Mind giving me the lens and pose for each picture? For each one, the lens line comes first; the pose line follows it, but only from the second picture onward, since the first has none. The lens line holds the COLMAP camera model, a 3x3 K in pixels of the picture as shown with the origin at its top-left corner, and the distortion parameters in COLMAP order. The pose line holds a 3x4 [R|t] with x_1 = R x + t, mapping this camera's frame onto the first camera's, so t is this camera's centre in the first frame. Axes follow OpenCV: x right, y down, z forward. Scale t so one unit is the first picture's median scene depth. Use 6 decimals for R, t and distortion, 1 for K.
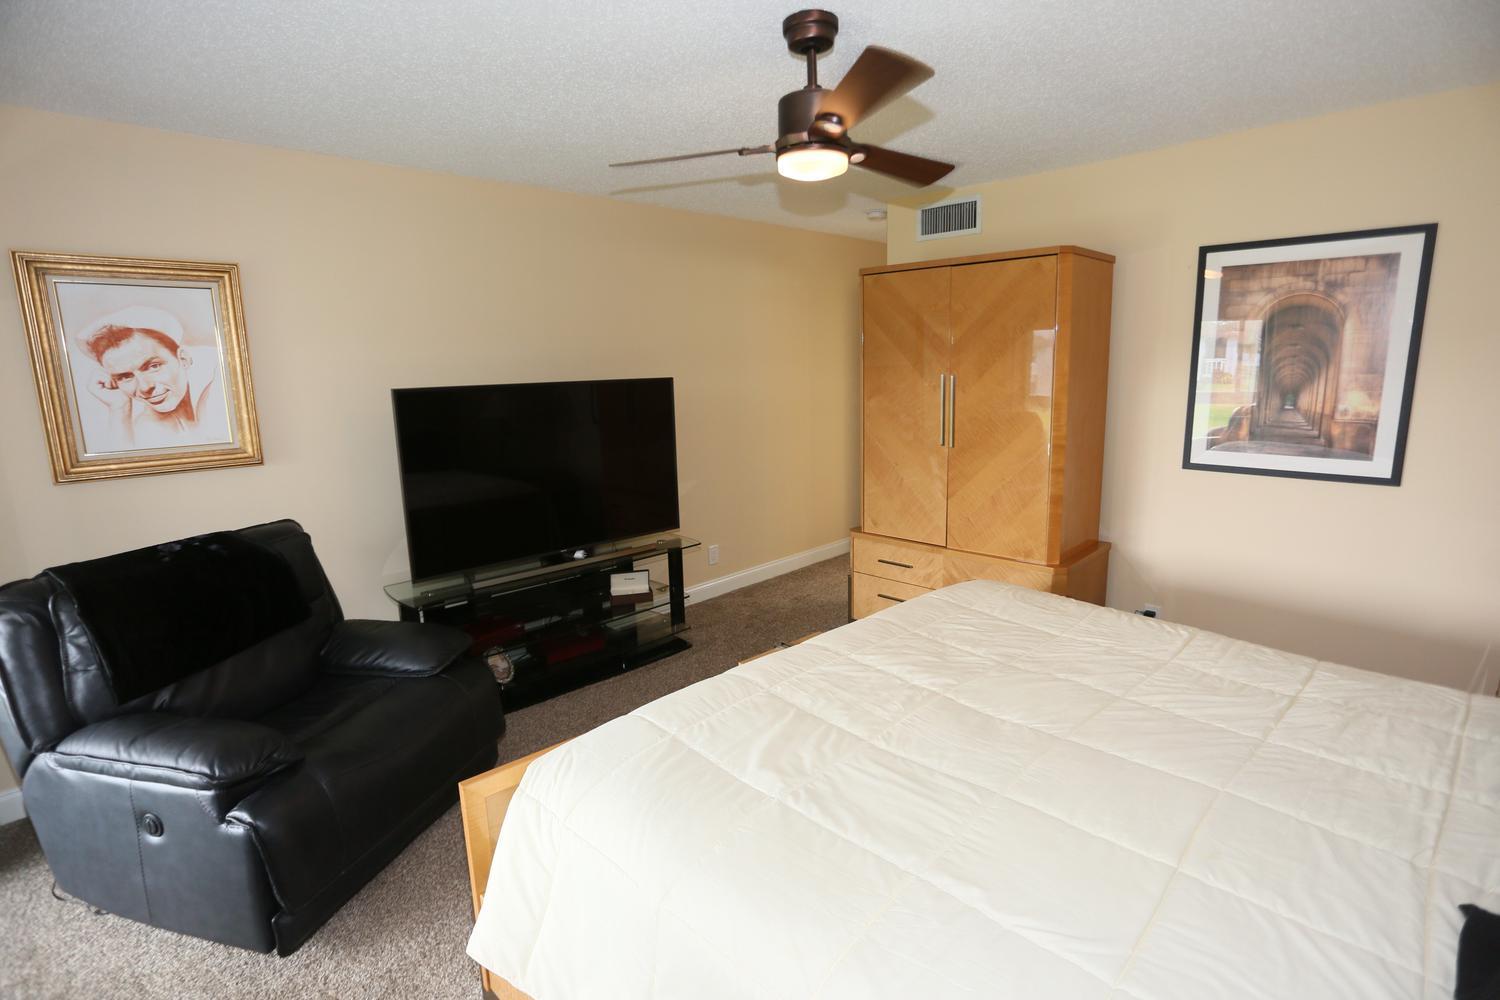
lens RADIAL K [[722.5, 0, 755.1], [0, 722.5, 497.8], [0, 0, 1]] dist [0.000990, 0.002909]
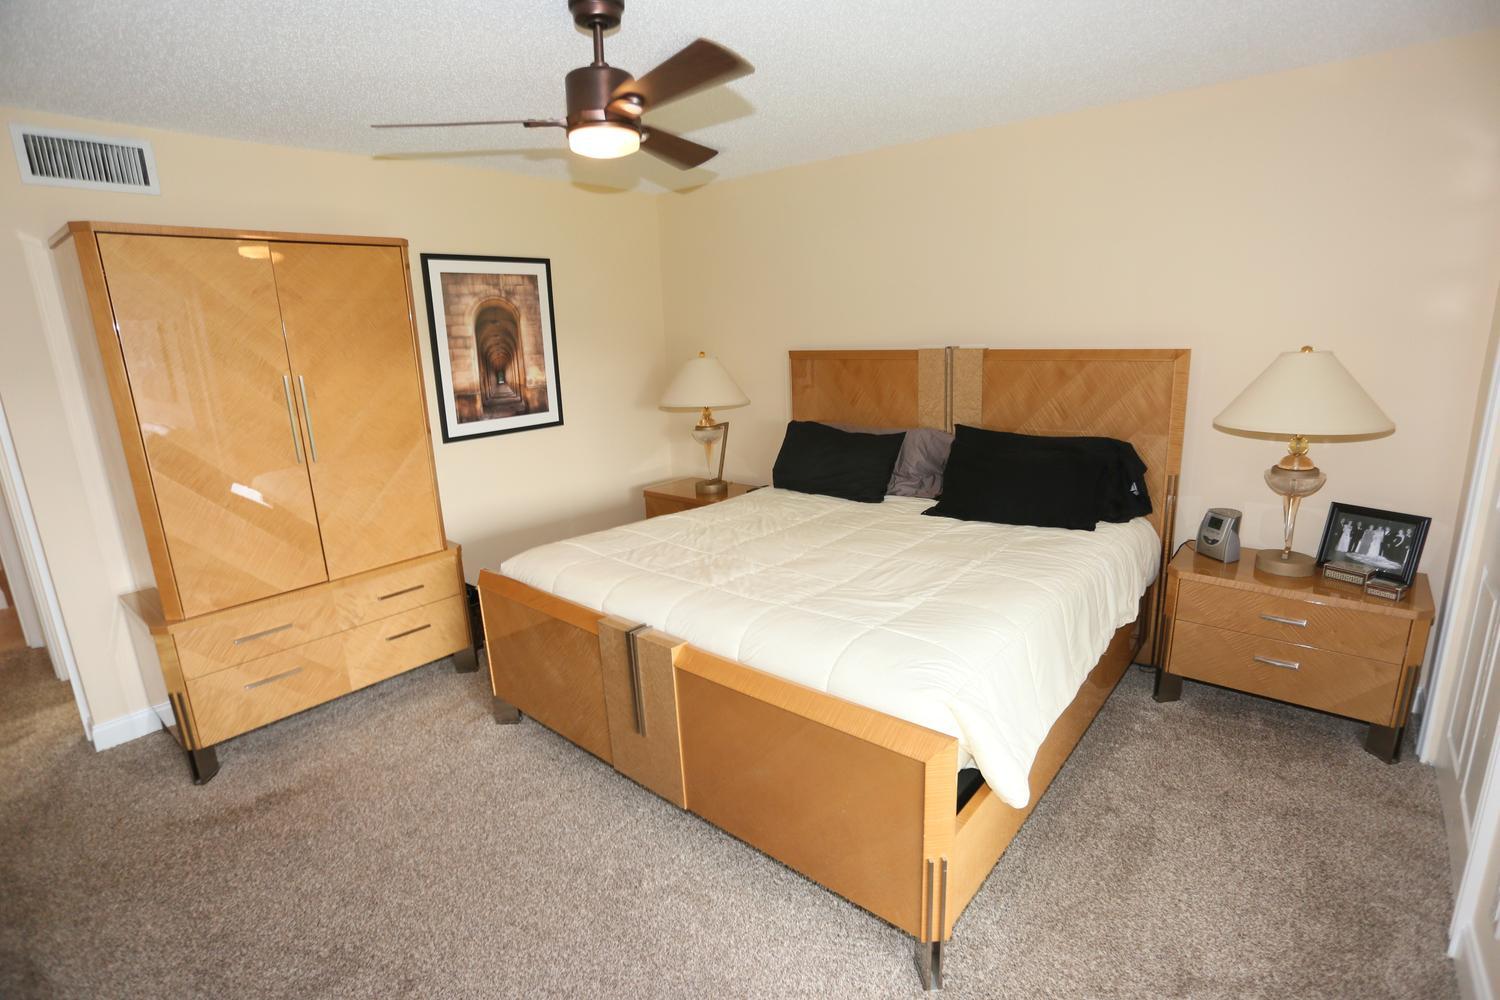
lens RADIAL K [[722.5, 0, 754.5], [0, 722.5, 498.5], [0, 0, 1]] dist [0.000990, 0.002909]
pose [[-0.032092, -0.219017, 0.975193, -0.663887], [0.240182, 0.945415, 0.220233, -0.107037], [-0.970197, 0.241291, 0.022264, 0.583035]]
